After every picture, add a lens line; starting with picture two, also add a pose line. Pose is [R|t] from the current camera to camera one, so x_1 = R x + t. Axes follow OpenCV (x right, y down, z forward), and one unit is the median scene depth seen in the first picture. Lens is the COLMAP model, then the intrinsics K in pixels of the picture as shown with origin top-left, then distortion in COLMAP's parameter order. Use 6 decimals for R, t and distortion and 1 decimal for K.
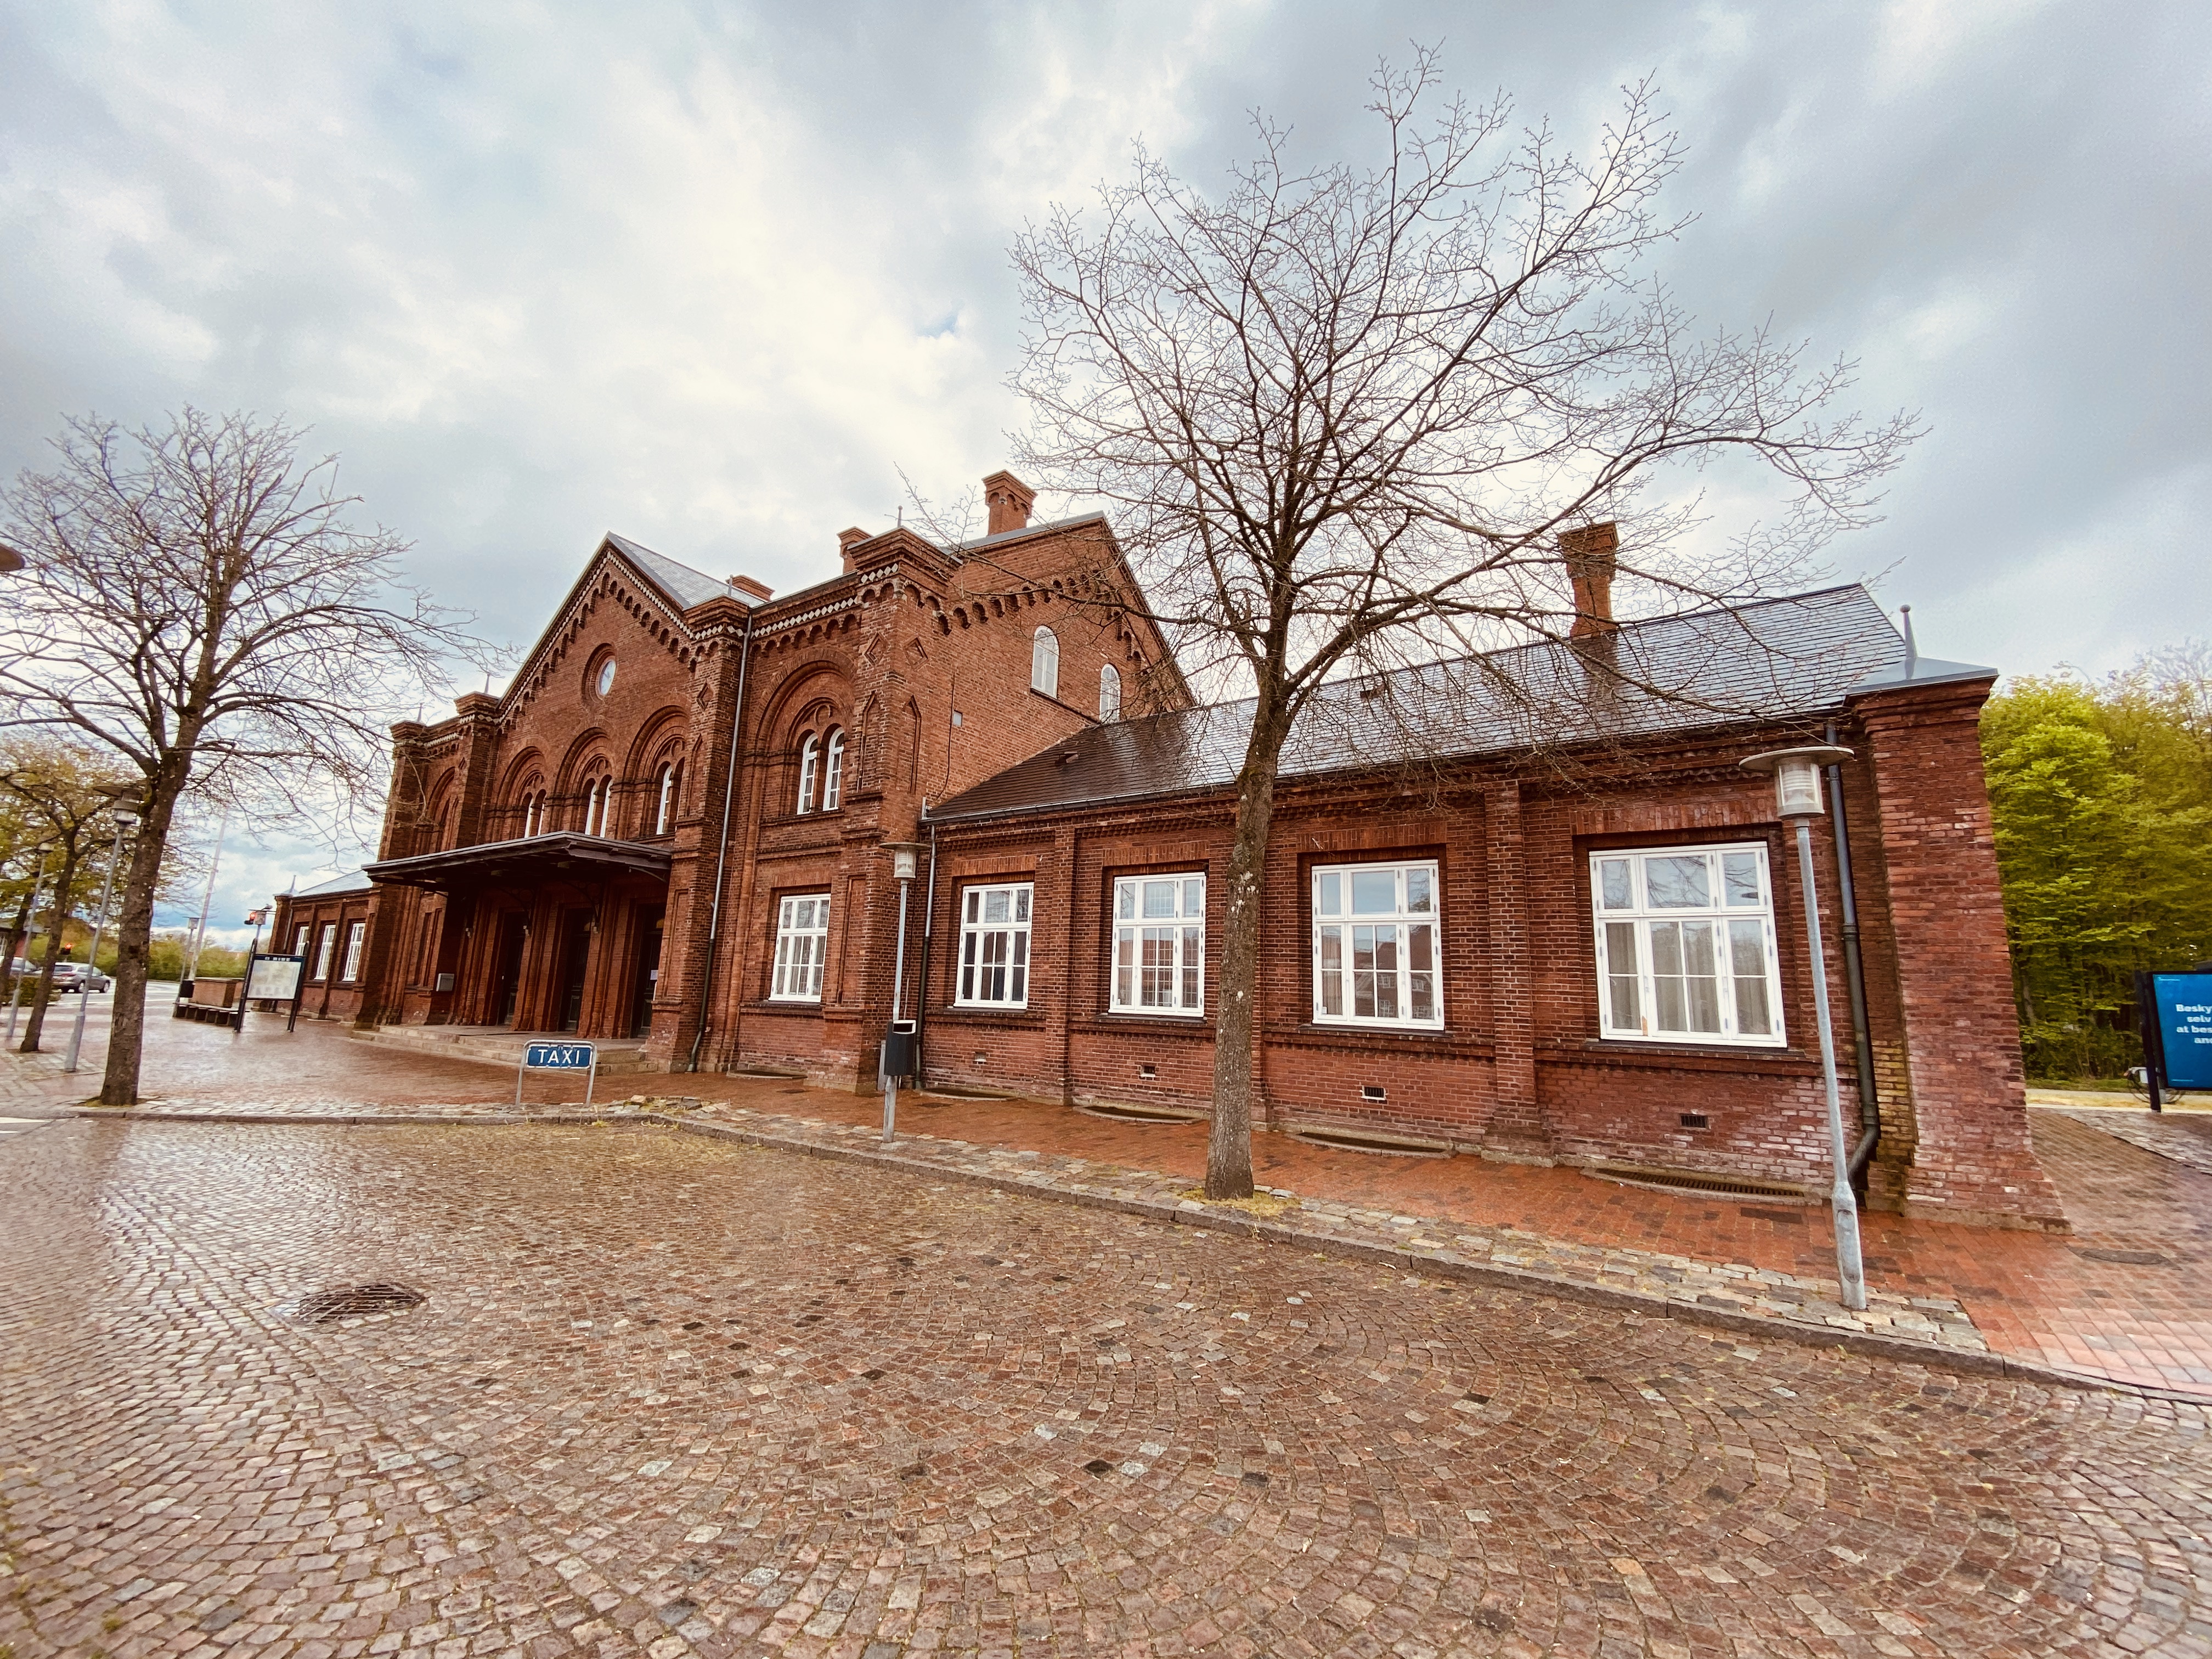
lens RADIAL K [[893.8, 0, 1103.2], [0, 893.8, 833.5], [0, 0, 1]] dist [0.014116, -0.015534]
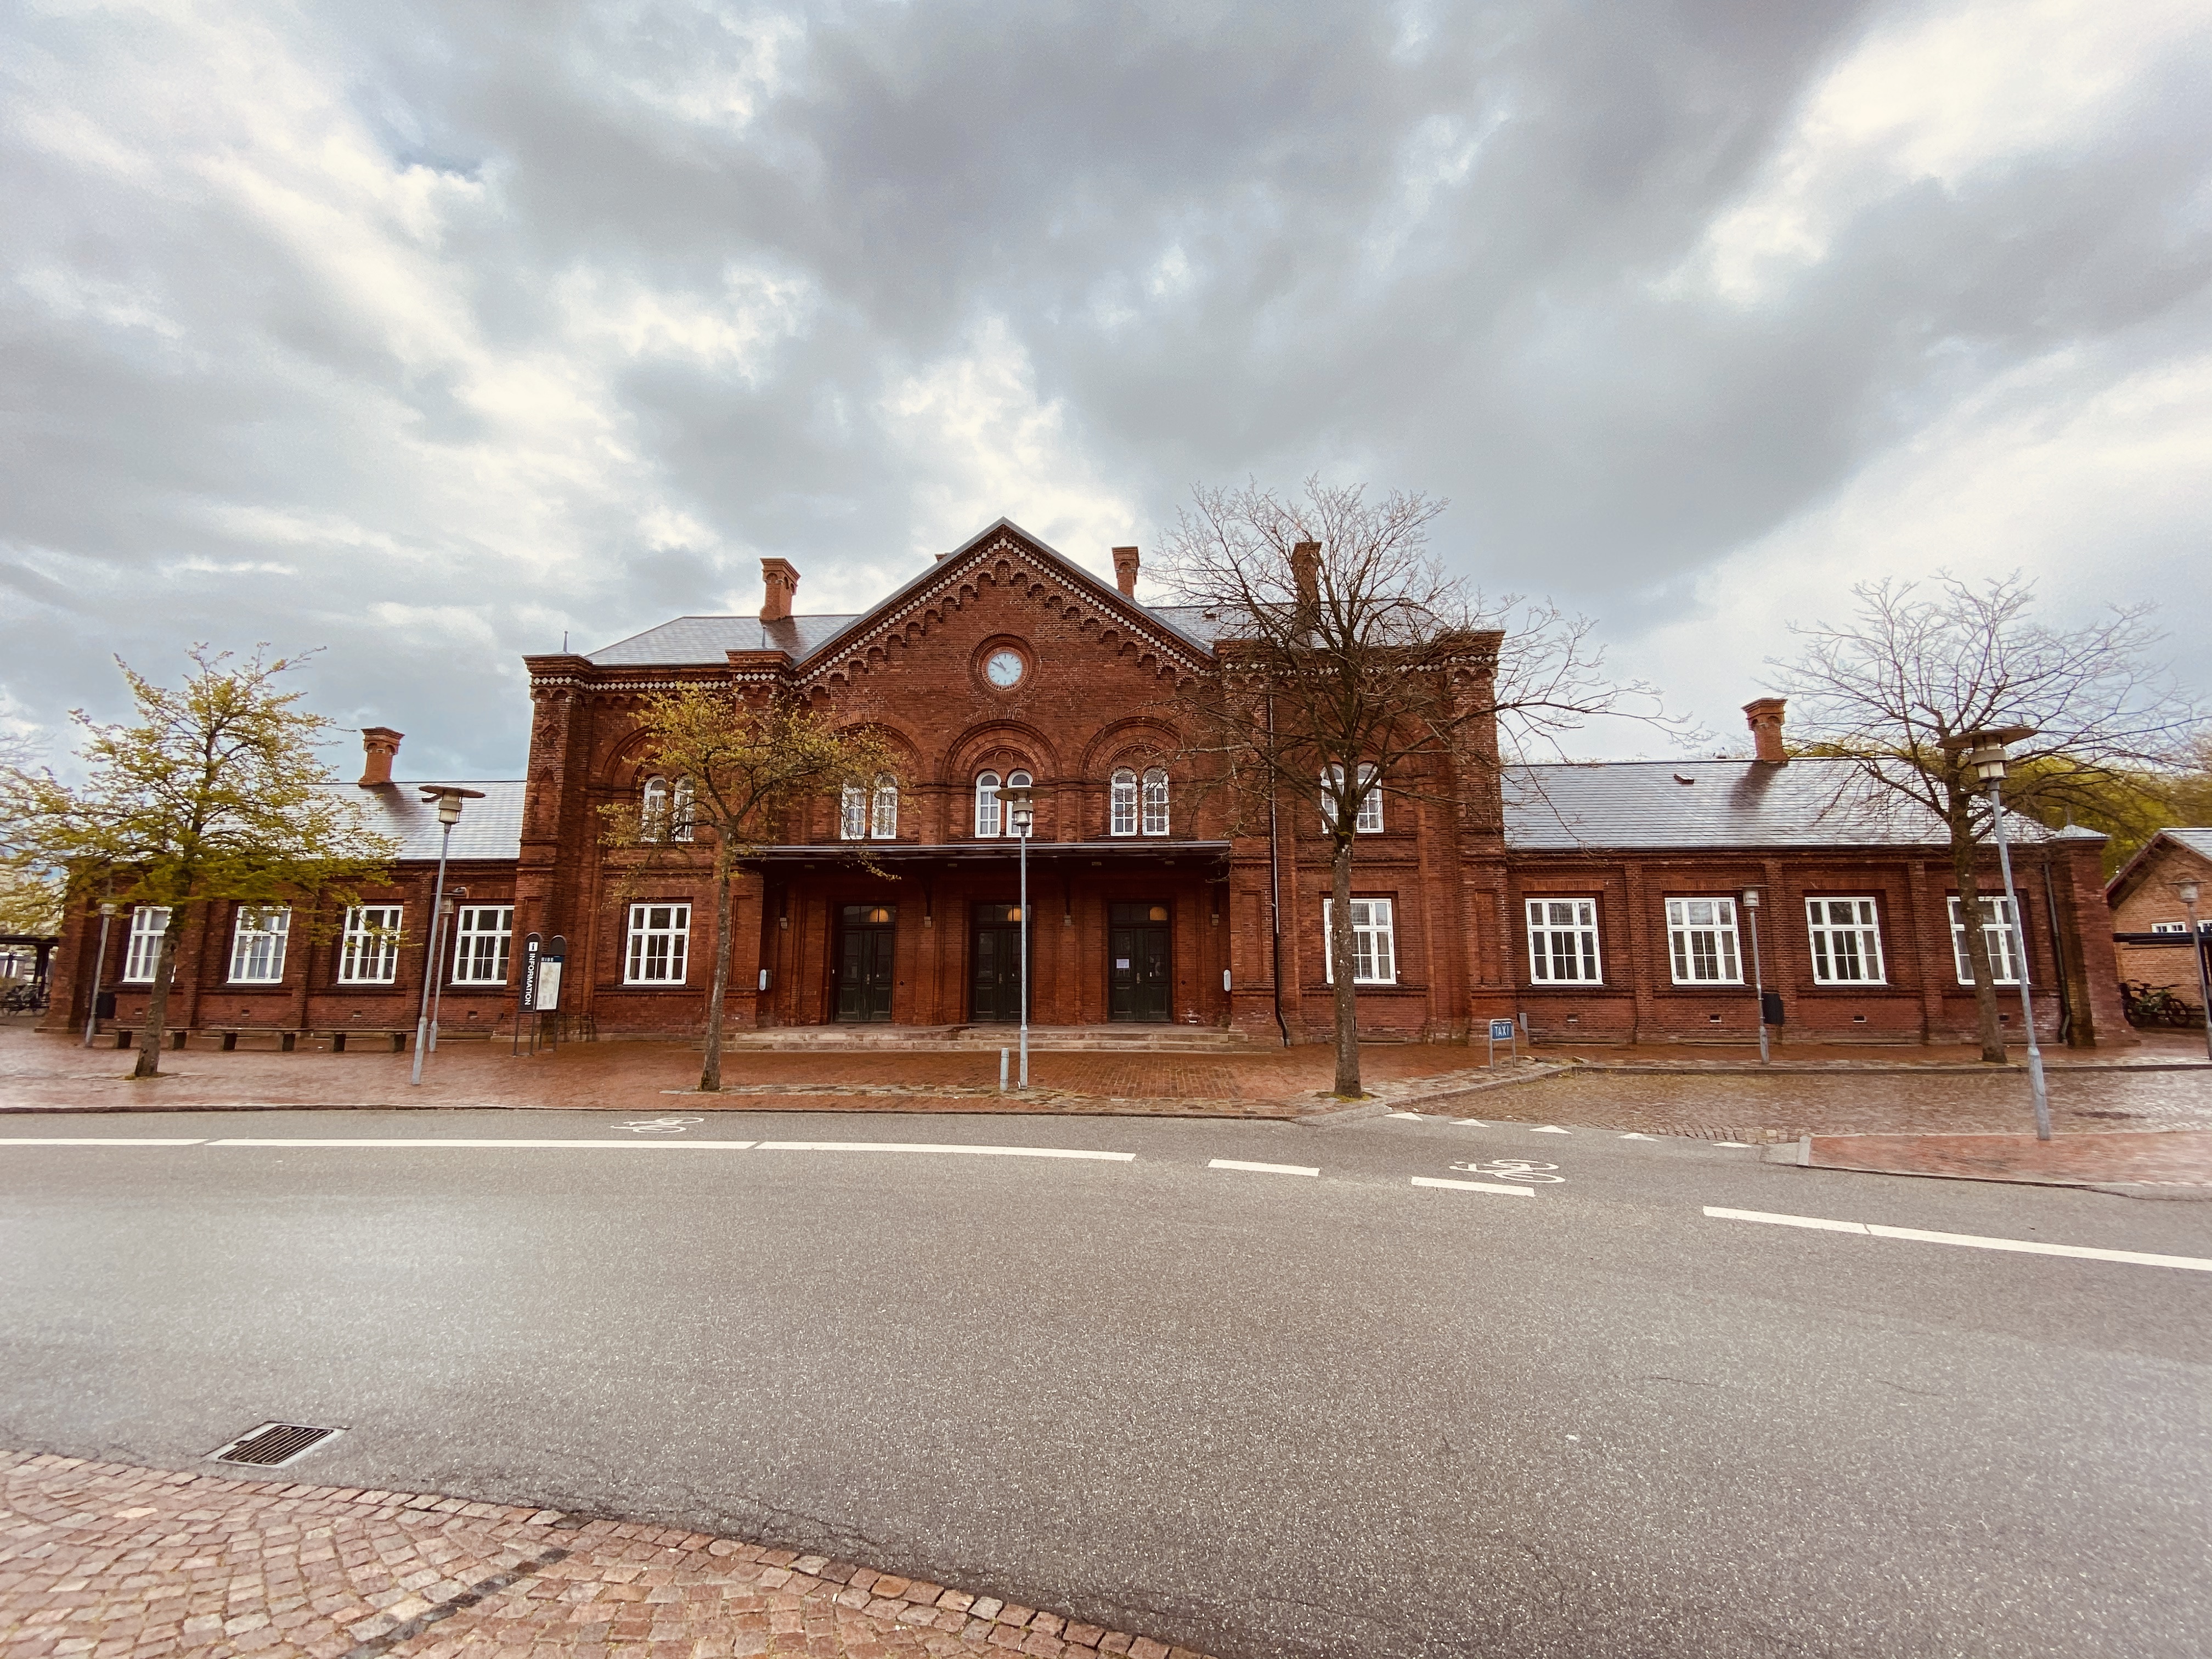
lens RADIAL K [[893.8, 0, 1103.2], [0, 893.8, 833.5], [0, 0, 1]] dist [0.014116, -0.015534]
pose [[0.847398, 0.043427, 0.529180, -1.659992], [-0.065126, 0.997625, 0.022420, -0.033648], [-0.526949, -0.053462, 0.848214, 0.201029]]
